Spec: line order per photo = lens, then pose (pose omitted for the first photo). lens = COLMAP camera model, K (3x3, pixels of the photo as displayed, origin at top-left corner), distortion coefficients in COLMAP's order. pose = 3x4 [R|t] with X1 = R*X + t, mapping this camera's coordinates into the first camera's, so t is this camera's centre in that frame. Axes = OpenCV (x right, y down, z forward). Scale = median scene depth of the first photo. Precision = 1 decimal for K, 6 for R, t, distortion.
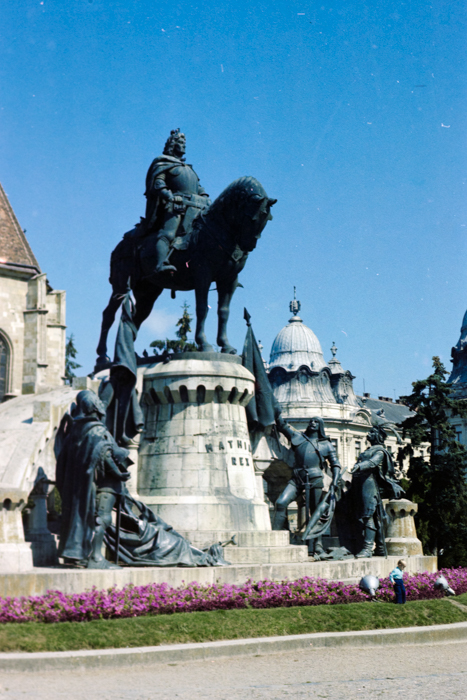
lens RADIAL K [[1105.4, 0, 233.5], [0, 1105.4, 350.0], [0, 0, 1]] dist [-0.059294, -0.153520]
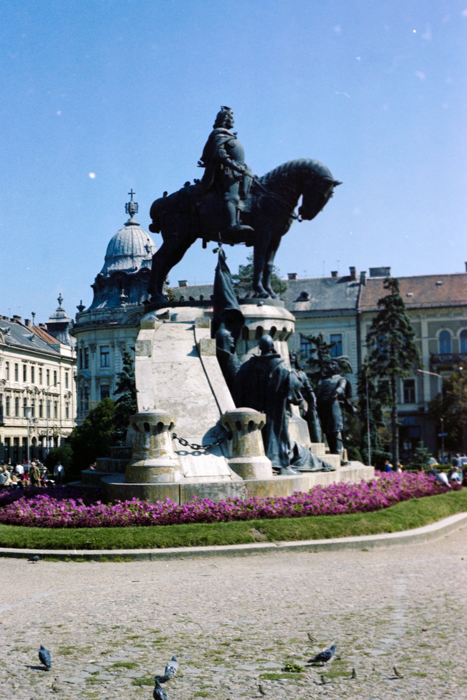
lens RADIAL K [[1105.4, 0, 233.5], [0, 1105.4, 350.0], [0, 0, 1]] dist [-0.059294, -0.153520]
pose [[0.879906, 0.024226, 0.474531, -0.618674], [-0.061706, 0.996068, 0.063568, -0.016627], [-0.471125, -0.085216, 0.877941, -0.059188]]
